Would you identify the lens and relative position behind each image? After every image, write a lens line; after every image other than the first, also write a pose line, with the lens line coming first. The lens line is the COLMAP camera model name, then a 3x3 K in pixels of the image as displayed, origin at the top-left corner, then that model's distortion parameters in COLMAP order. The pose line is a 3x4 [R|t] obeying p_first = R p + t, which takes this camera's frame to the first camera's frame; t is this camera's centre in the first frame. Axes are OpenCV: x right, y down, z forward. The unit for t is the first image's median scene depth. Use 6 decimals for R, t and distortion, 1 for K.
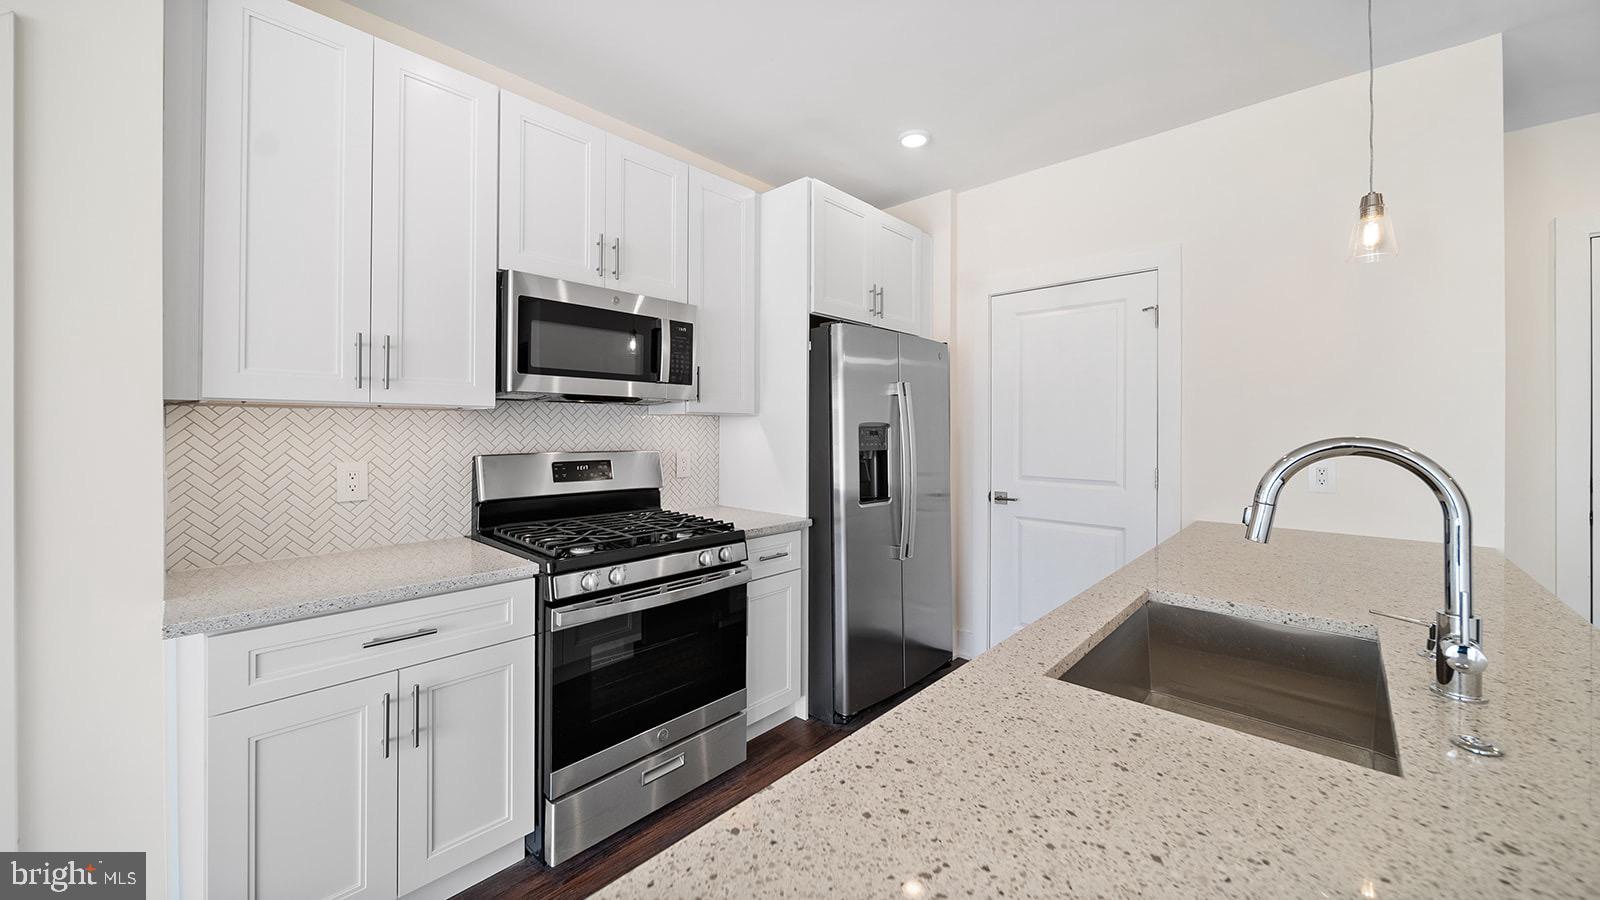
lens RADIAL K [[599.6, 0, 784.0], [0, 599.6, 430.2], [0, 0, 1]] dist [0.000221, -0.000235]
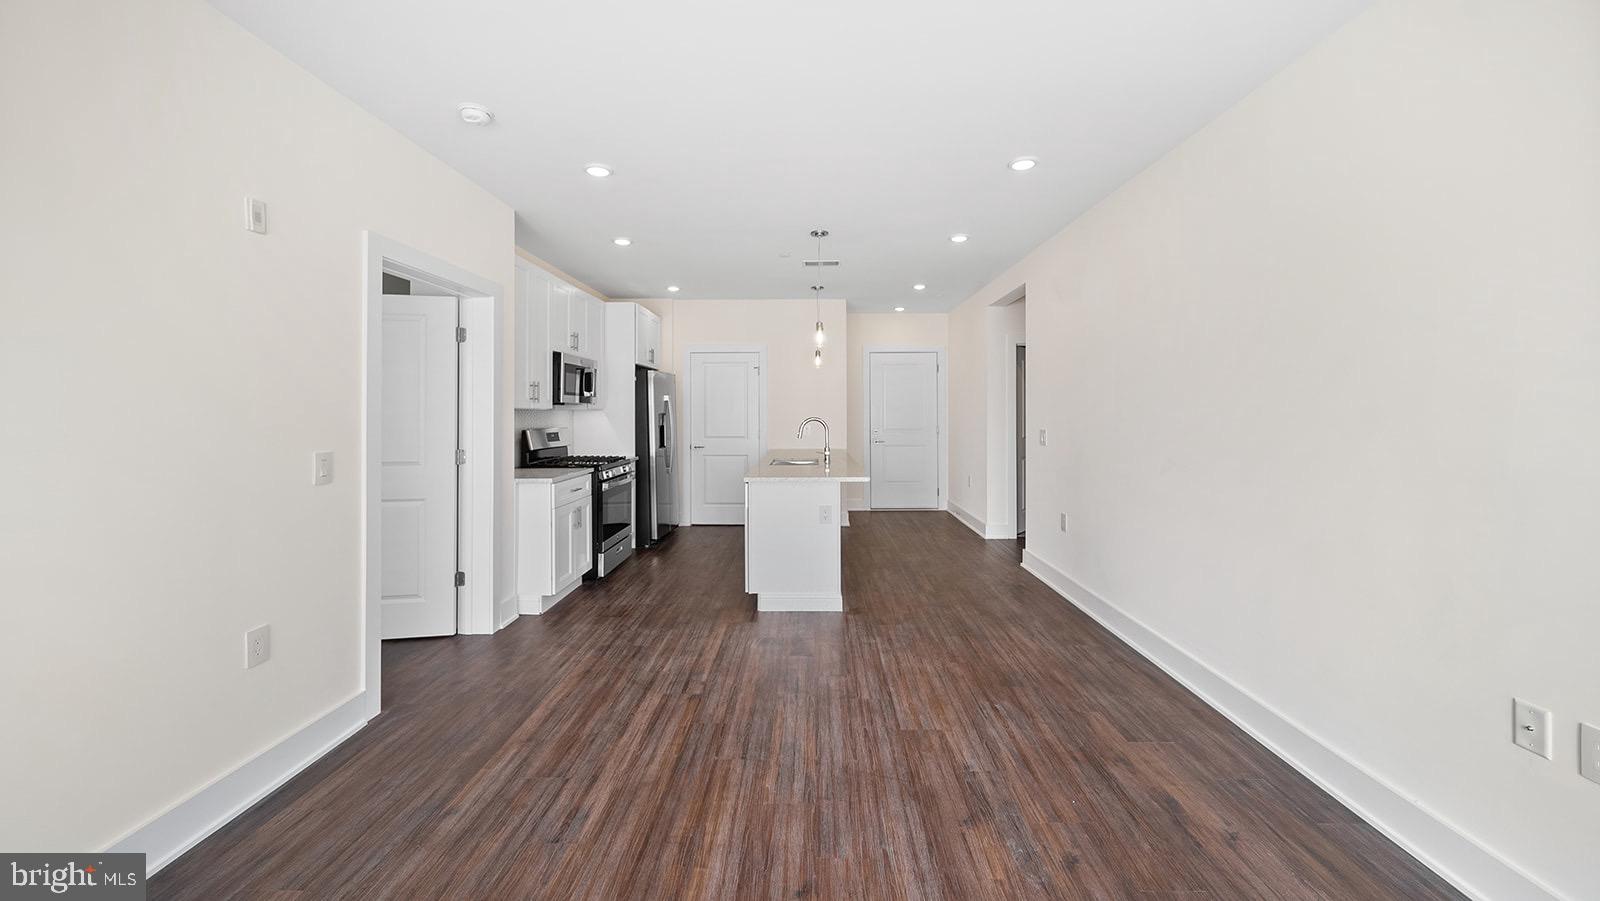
lens RADIAL K [[624.9, 0, 805.1], [0, 624.9, 401.4], [0, 0, 1]] dist [0.000161, 0.000021]
pose [[0.740167, 0.006270, 0.672394, -1.157642], [0.009361, 0.999764, -0.019628, -0.006956], [-0.672358, 0.020822, 0.739933, -1.243267]]
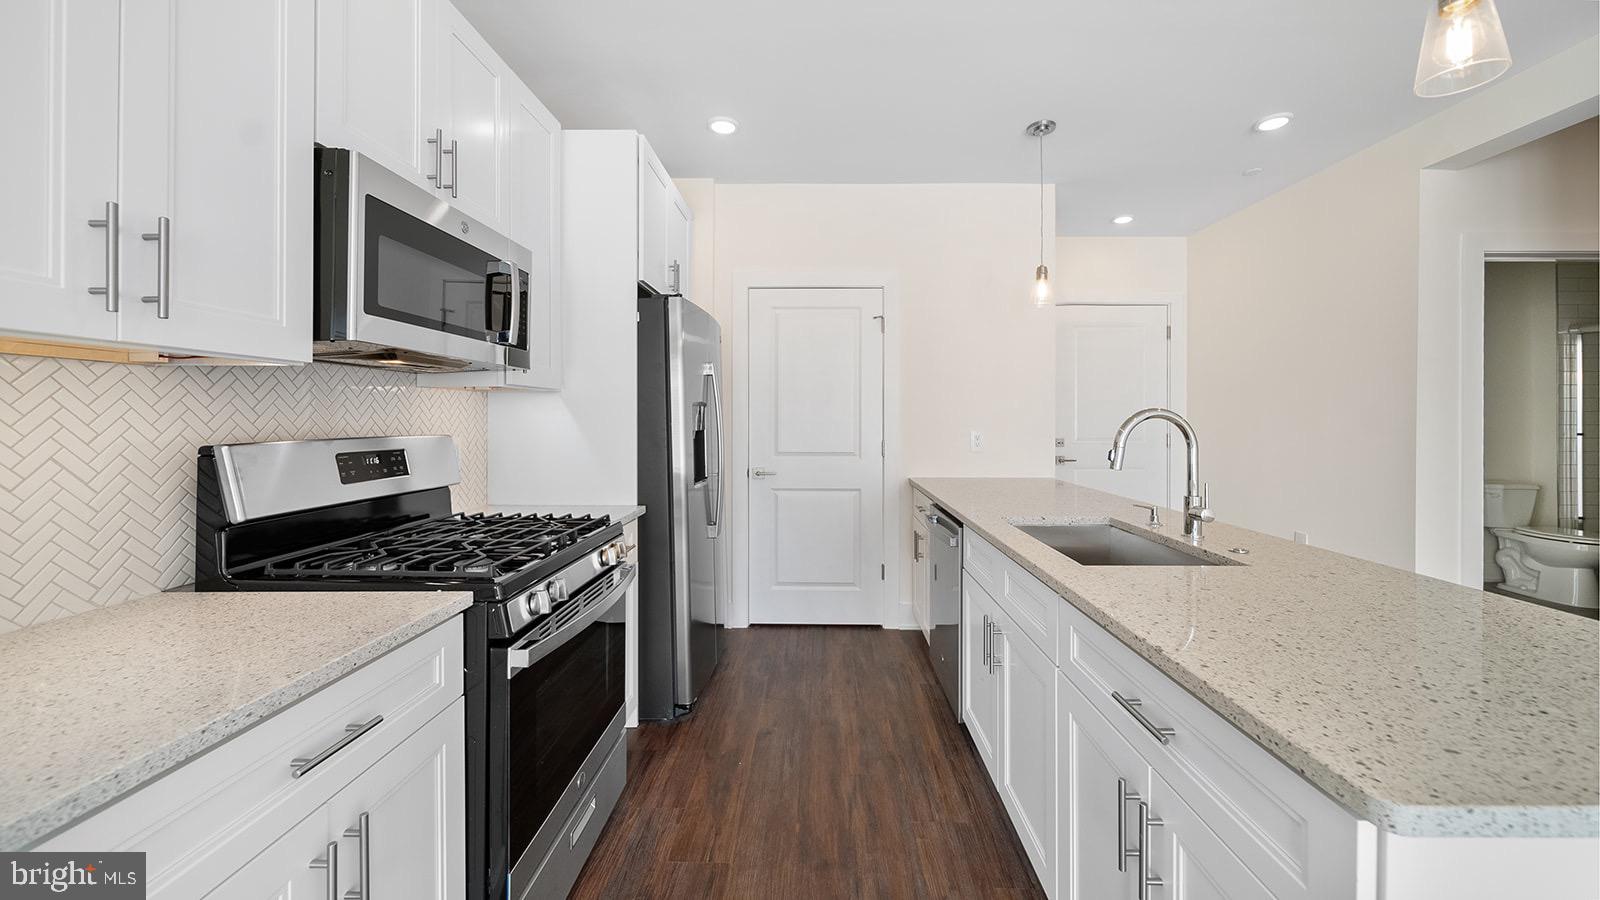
lens RADIAL K [[611.5, 0, 829.9], [0, 611.5, 419.4], [0, 0, 1]] dist [0.000082, -0.000072]
pose [[0.717729, -0.004336, 0.696309, -0.442627], [0.003653, 0.999990, 0.002462, 0.015940], [-0.696313, 0.000777, 0.717738, 0.141270]]
